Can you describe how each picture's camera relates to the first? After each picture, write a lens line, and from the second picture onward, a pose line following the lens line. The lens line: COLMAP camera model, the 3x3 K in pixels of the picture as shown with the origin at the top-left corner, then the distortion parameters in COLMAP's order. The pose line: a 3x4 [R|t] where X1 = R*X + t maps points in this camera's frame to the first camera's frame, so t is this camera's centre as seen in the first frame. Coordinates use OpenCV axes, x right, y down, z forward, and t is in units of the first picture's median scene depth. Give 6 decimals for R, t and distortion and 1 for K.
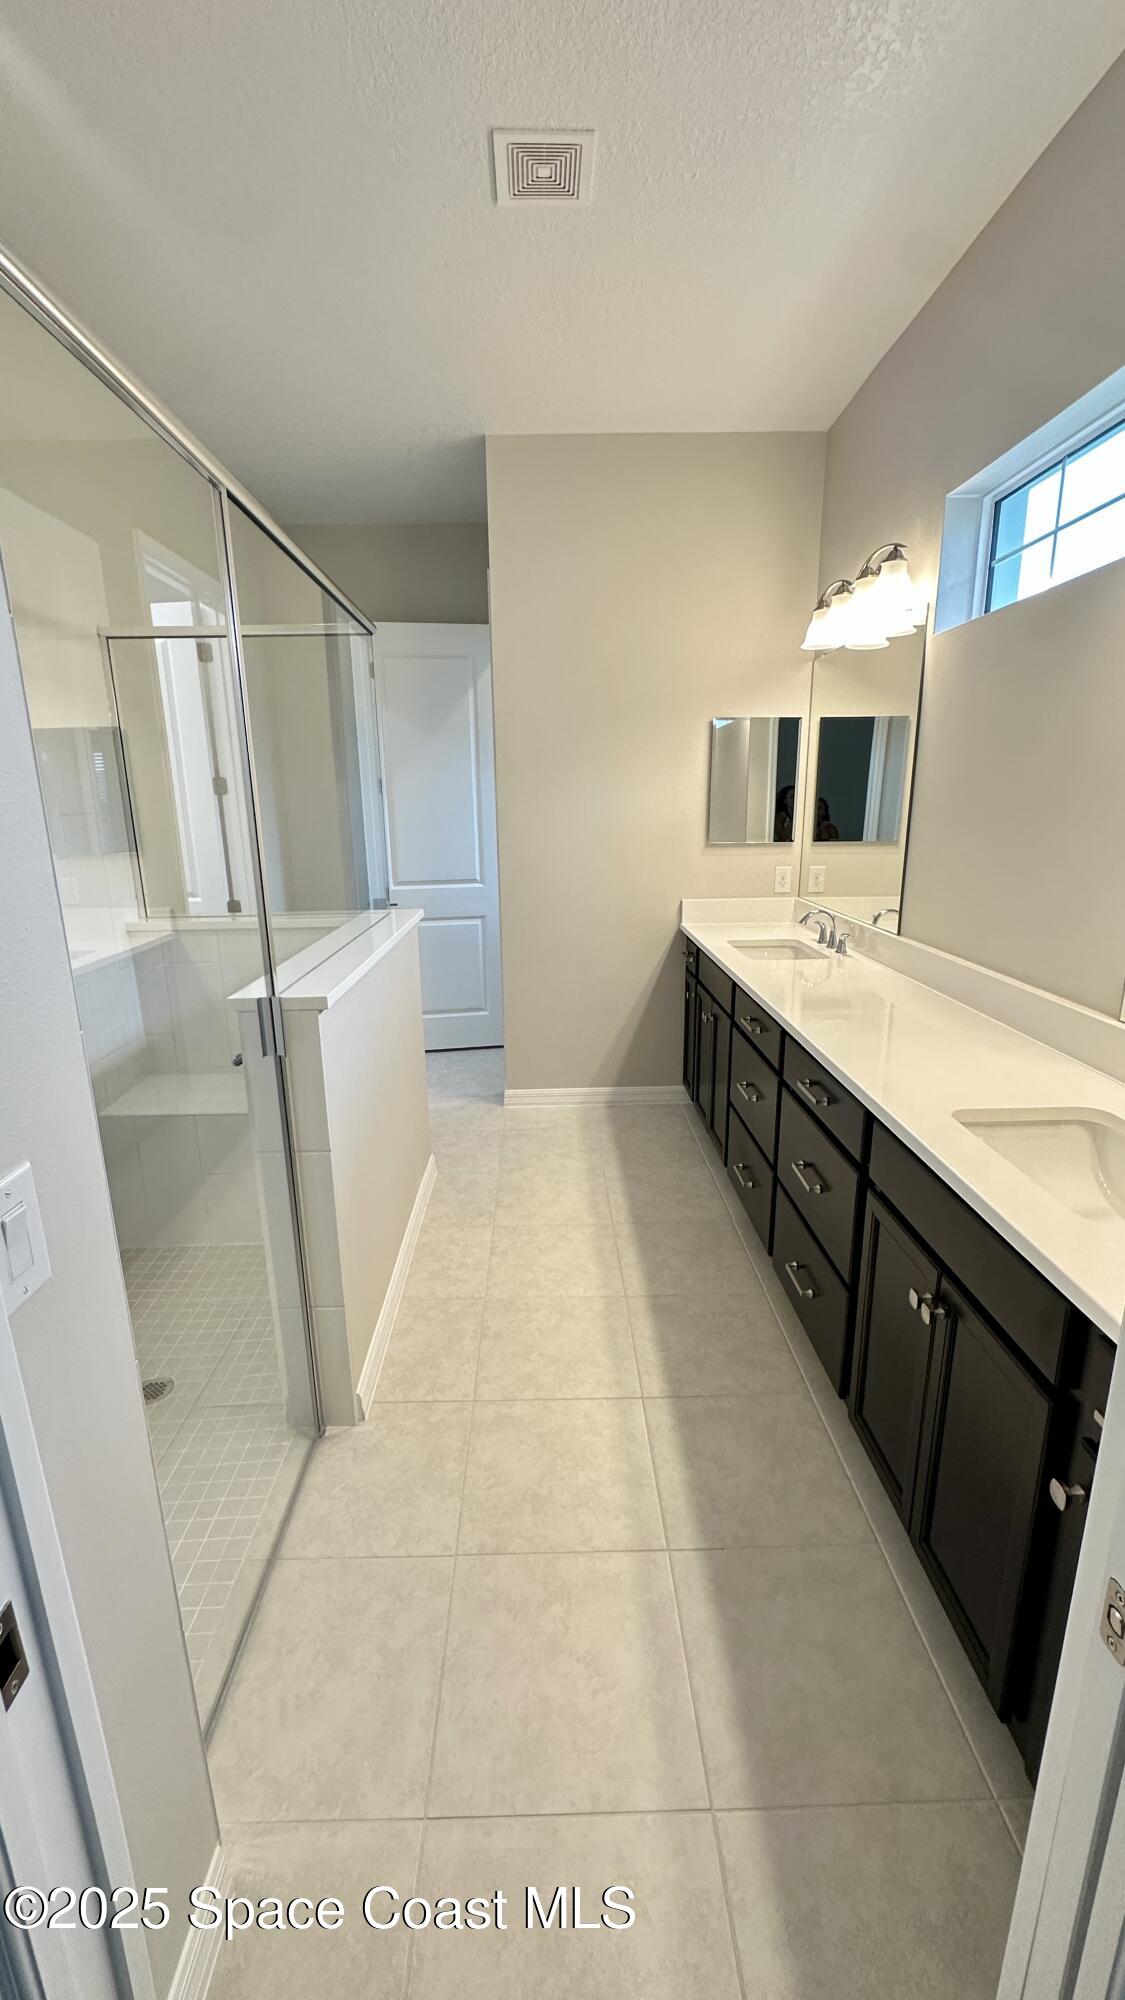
lens RADIAL K [[796.7, 0, 563.0], [0, 796.7, 1001.7], [0, 0, 1]] dist [-0.000390, 0.000161]
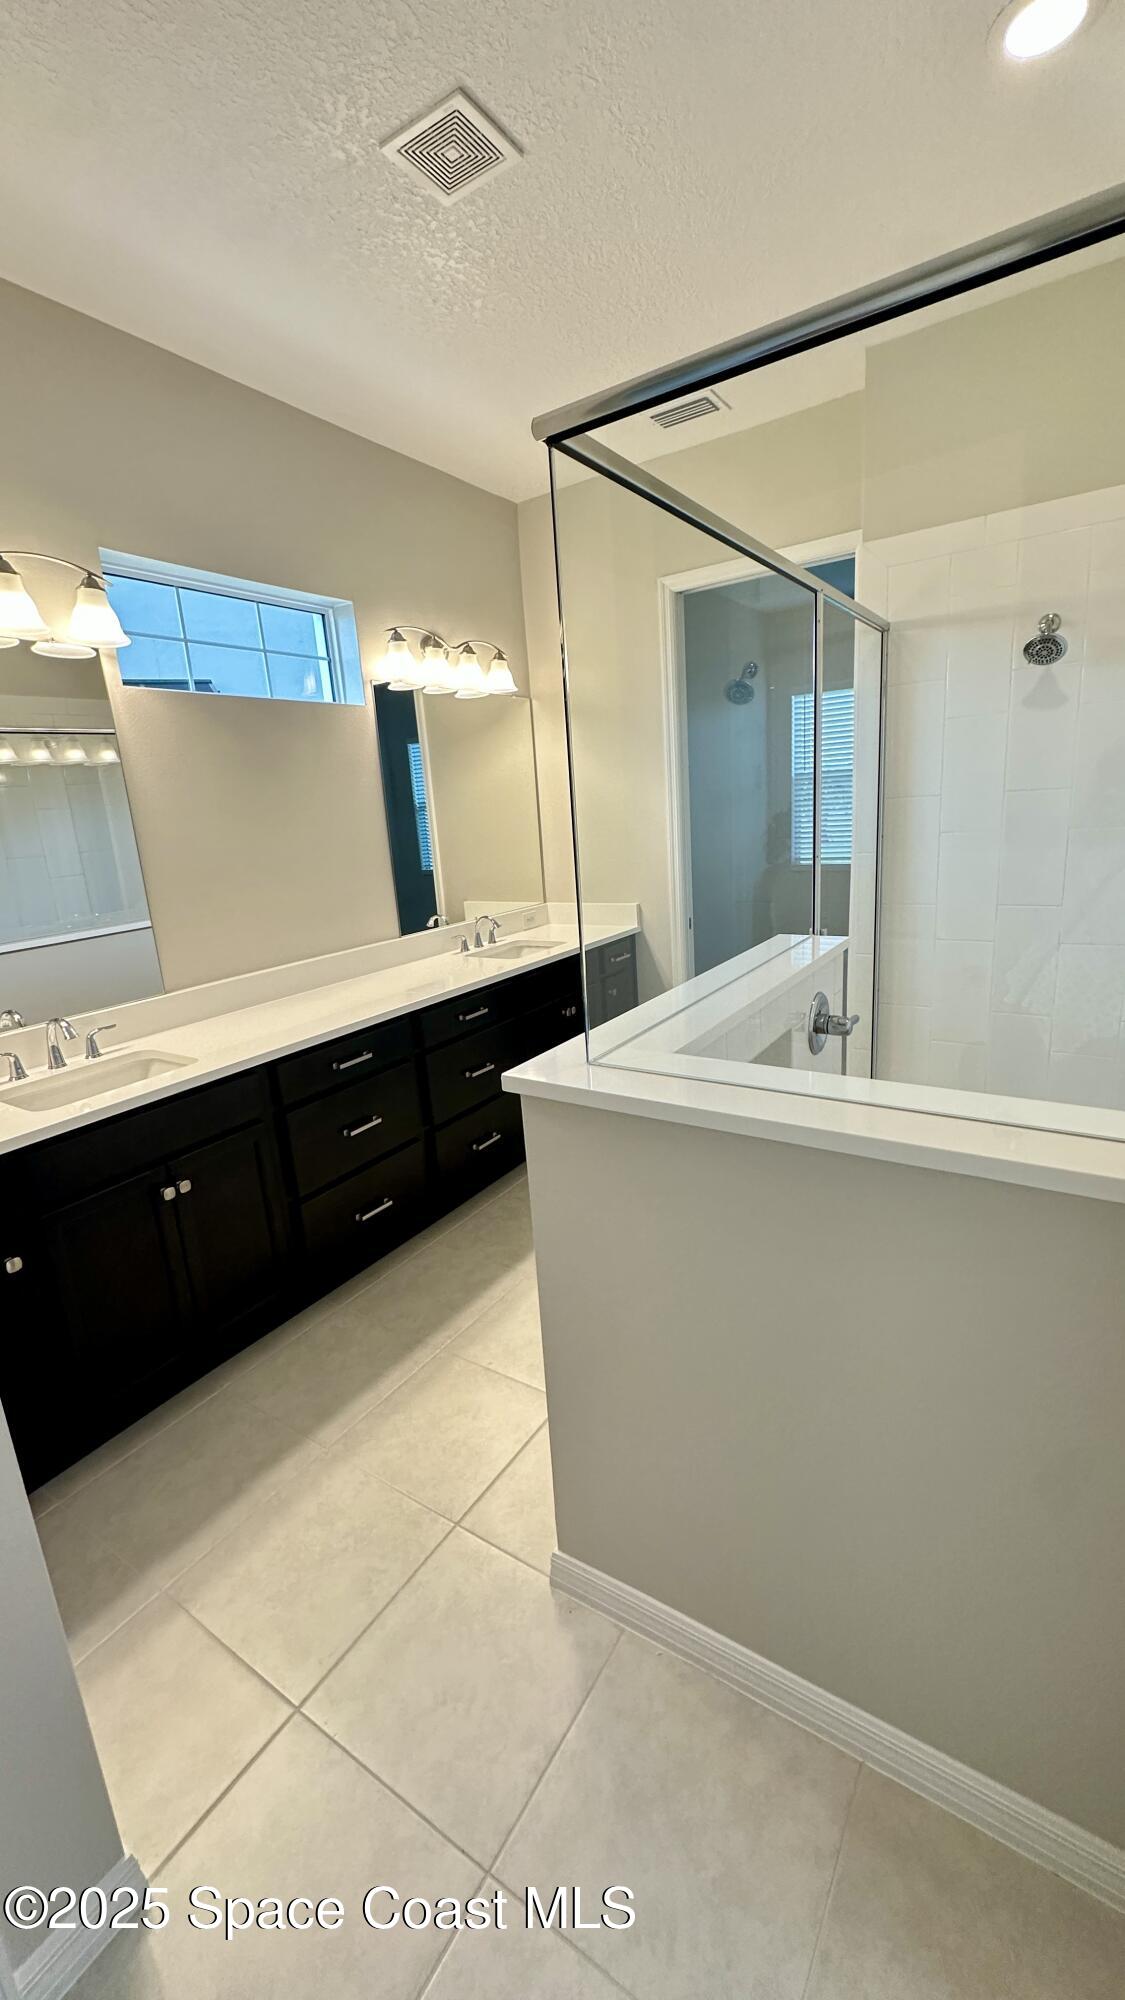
lens RADIAL K [[796.7, 0, 569.6], [0, 796.7, 1000.4], [0, 0, 1]] dist [-0.000390, 0.000161]
pose [[-0.817248, -0.066803, 0.572400, -0.419762], [0.218733, 0.882974, 0.415346, -0.298871], [-0.533161, 0.464644, -0.706997, 1.165411]]
